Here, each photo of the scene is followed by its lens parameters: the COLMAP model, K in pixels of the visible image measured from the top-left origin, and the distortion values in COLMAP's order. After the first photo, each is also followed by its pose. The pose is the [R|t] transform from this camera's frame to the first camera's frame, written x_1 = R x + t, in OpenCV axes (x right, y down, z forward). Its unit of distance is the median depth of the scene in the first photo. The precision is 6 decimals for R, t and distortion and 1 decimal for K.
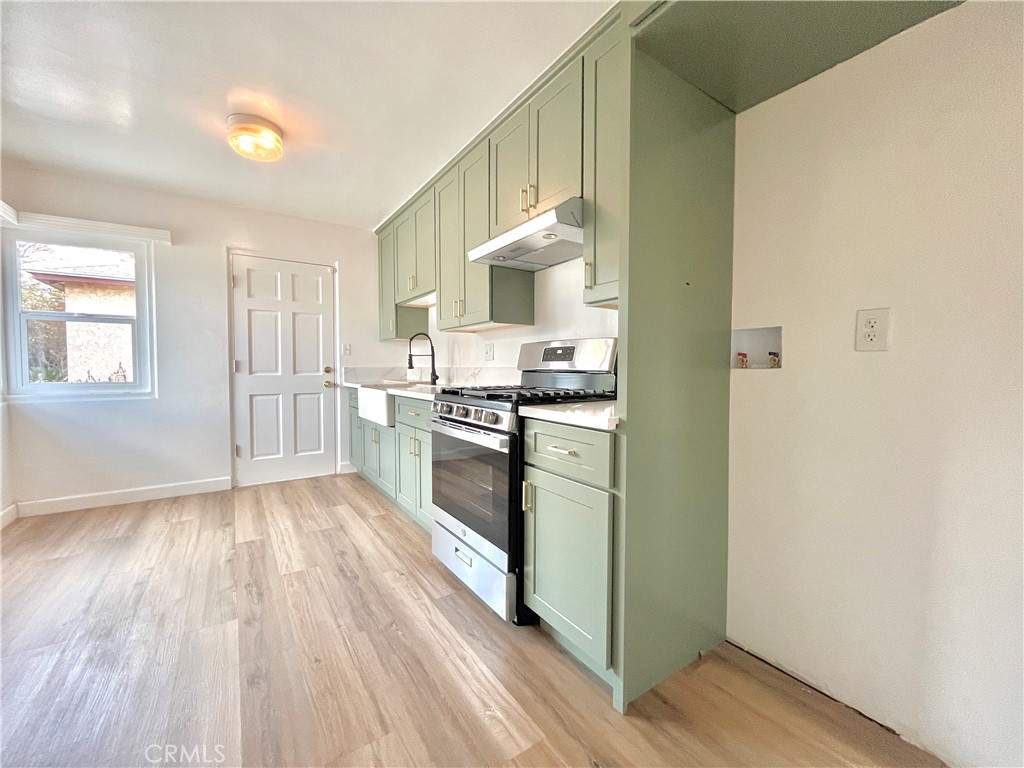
lens RADIAL K [[415.4, 0, 510.6], [0, 415.4, 384.1], [0, 0, 1]] dist [-0.000918, -0.000303]
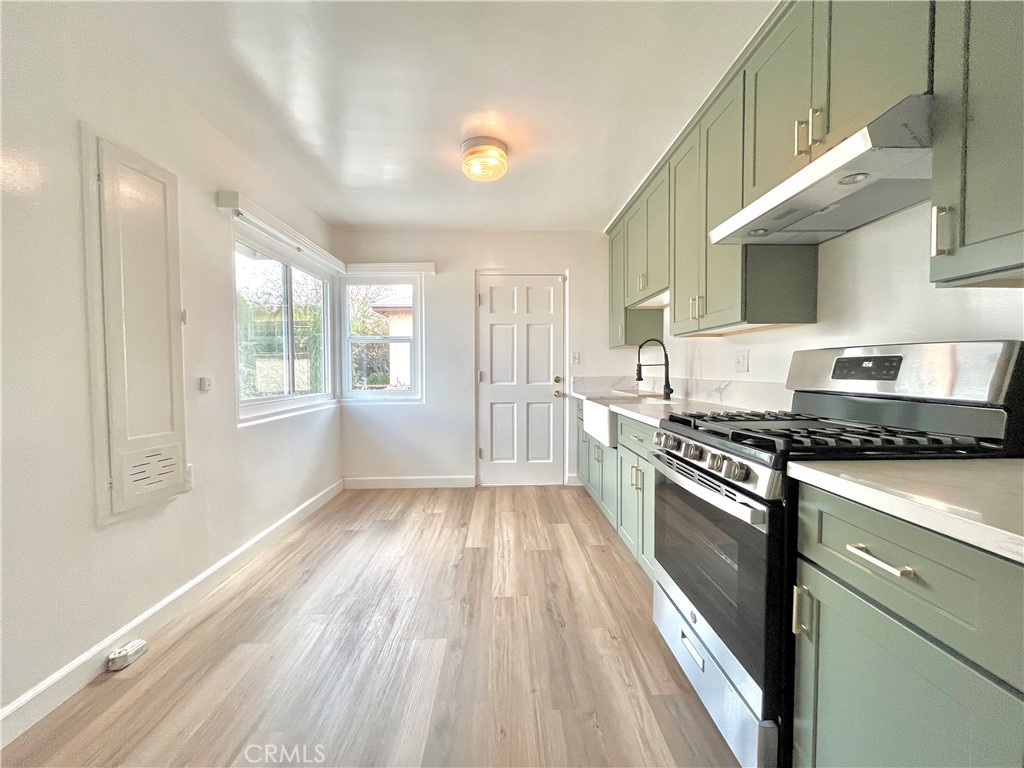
lens RADIAL K [[415.4, 0, 510.6], [0, 415.4, 384.1], [0, 0, 1]] dist [-0.000918, -0.000303]
pose [[0.842307, 0.013326, -0.538833, 0.002550], [-0.015271, 0.999883, 0.000857, -0.038600], [0.538782, 0.007507, 0.842412, 0.176094]]
